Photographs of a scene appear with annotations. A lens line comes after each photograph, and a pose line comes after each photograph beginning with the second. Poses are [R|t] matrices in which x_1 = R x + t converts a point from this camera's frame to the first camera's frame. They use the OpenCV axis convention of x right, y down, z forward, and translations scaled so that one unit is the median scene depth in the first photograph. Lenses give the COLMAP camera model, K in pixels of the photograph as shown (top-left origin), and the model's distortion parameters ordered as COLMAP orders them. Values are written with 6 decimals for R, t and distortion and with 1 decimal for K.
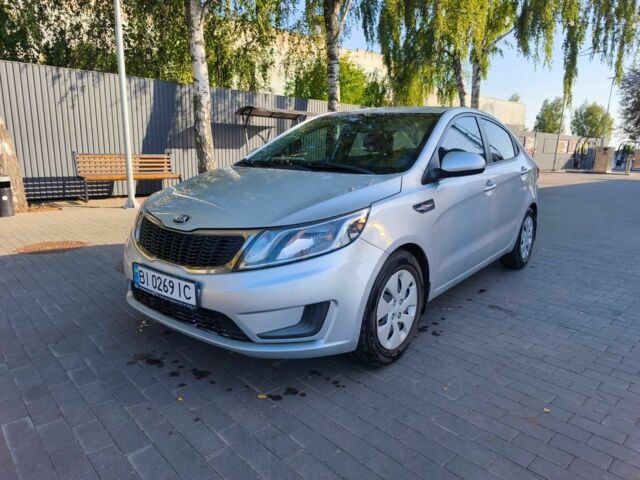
lens RADIAL K [[443.4, 0, 320.0], [0, 443.4, 240.0], [0, 0, 1]] dist [0.027212, -0.023856]
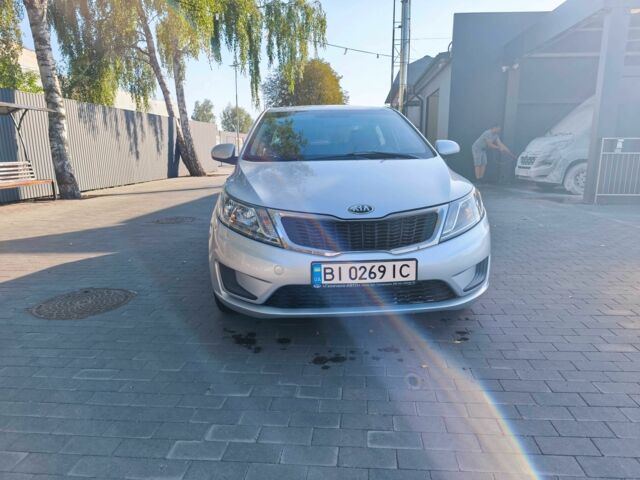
lens RADIAL K [[443.4, 0, 320.0], [0, 443.4, 240.0], [0, 0, 1]] dist [0.027212, -0.023856]
pose [[0.742061, -0.170673, 0.648241, -0.856589], [0.170291, 0.983316, 0.063956, -0.045524], [-0.648341, 0.062931, 0.758745, 0.232707]]
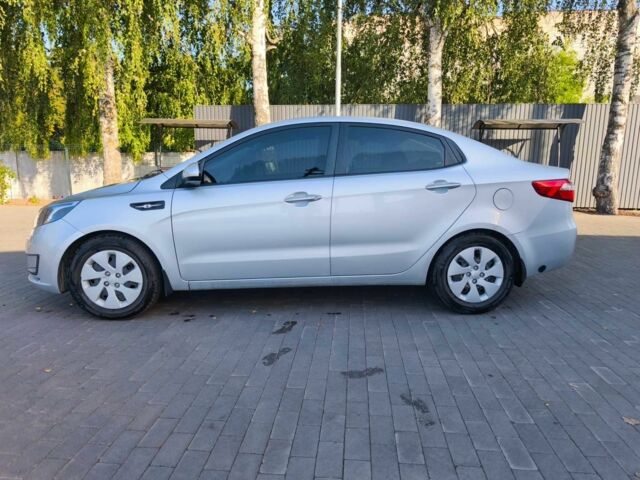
lens RADIAL K [[443.4, 0, 320.0], [0, 443.4, 240.0], [0, 0, 1]] dist [0.027212, -0.023856]
pose [[0.663570, 0.117169, -0.738882, 1.336367], [-0.145537, 0.989008, 0.026131, -0.074684], [0.733822, 0.090195, 0.673328, 0.469503]]
